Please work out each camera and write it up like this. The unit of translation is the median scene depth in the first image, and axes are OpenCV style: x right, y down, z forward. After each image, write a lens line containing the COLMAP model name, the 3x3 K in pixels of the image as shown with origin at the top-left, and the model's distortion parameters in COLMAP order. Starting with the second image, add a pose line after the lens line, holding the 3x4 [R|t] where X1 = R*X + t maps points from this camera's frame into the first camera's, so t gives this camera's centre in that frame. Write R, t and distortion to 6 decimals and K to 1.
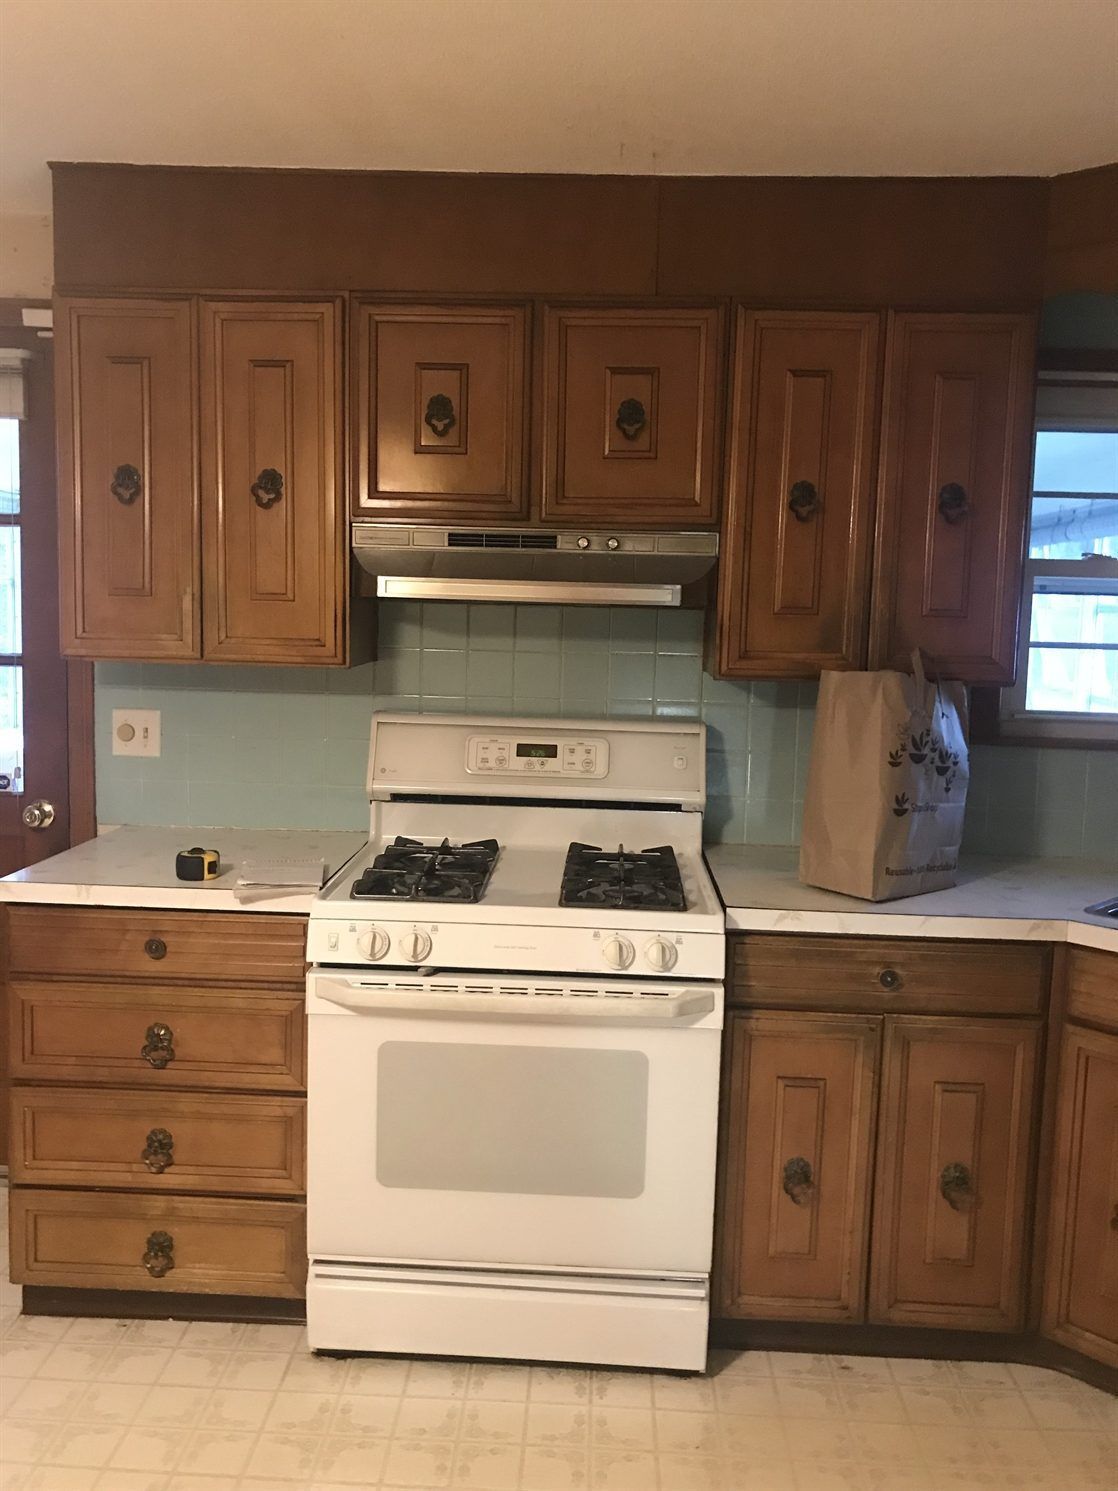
lens RADIAL K [[1250.6, 0, 558.3], [0, 1250.6, 740.3], [0, 0, 1]] dist [0.065534, -0.076140]
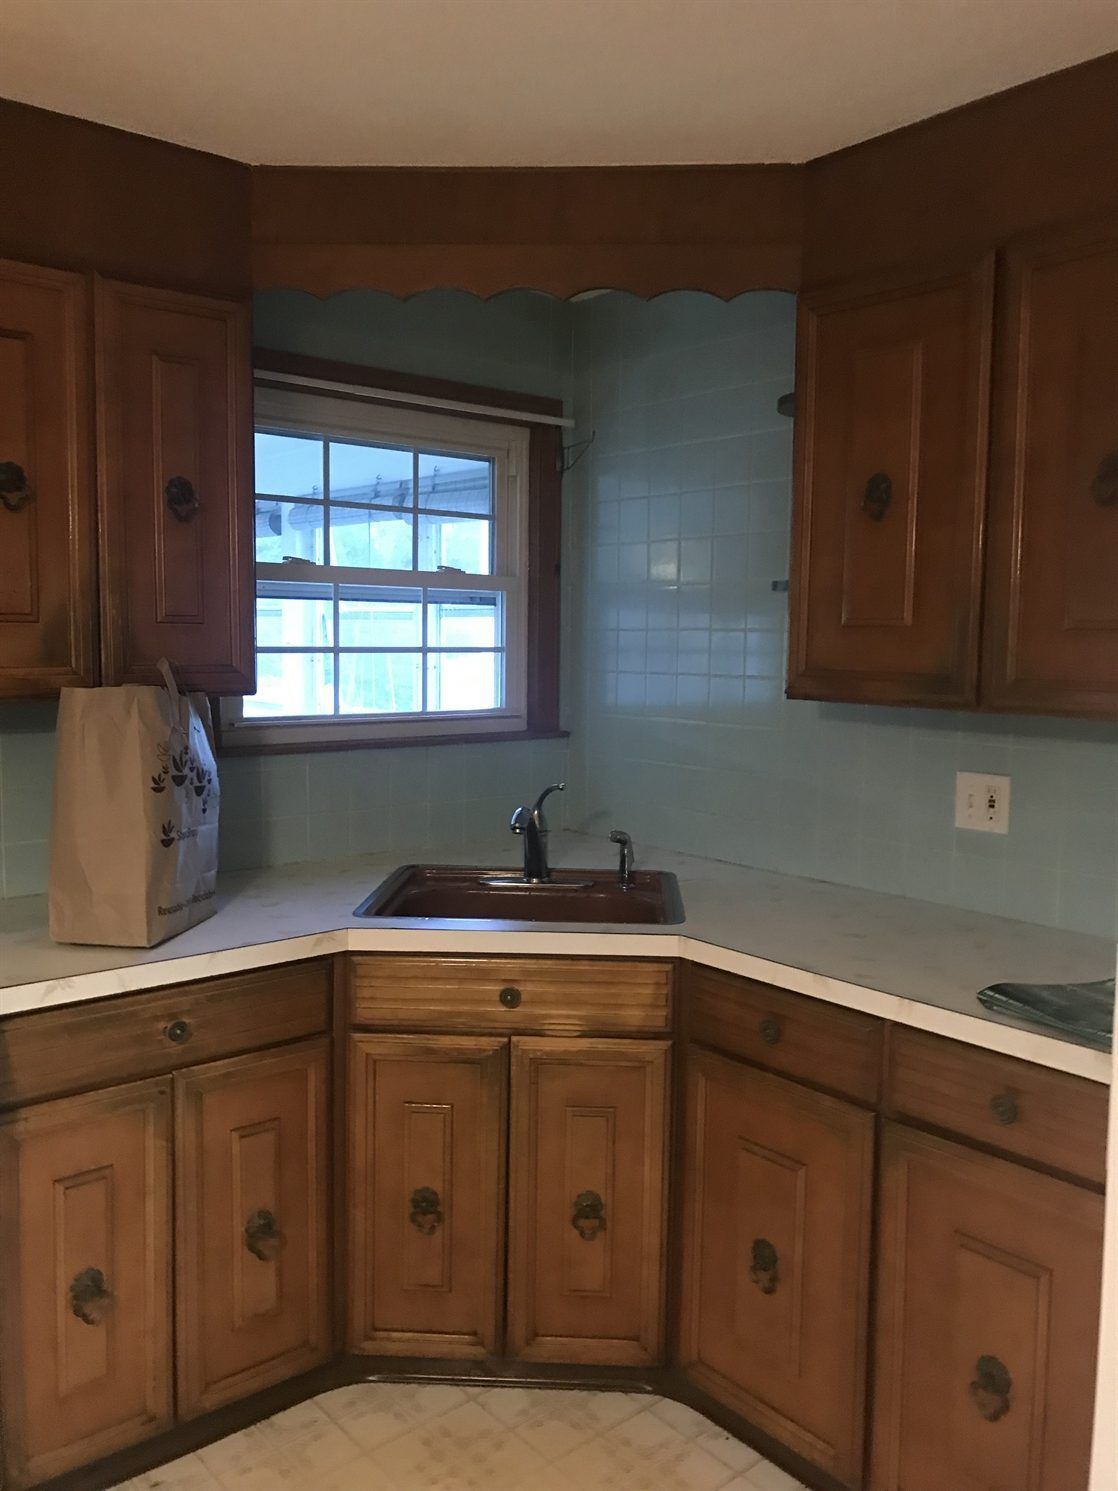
lens RADIAL K [[1250.6, 0, 553.6], [0, 1250.6, 732.3], [0, 0, 1]] dist [0.065534, -0.076140]
pose [[0.729404, -0.074061, 0.680063, -0.130296], [0.076379, 0.996723, 0.026626, -0.023732], [-0.679806, 0.032521, 0.732670, 0.156739]]
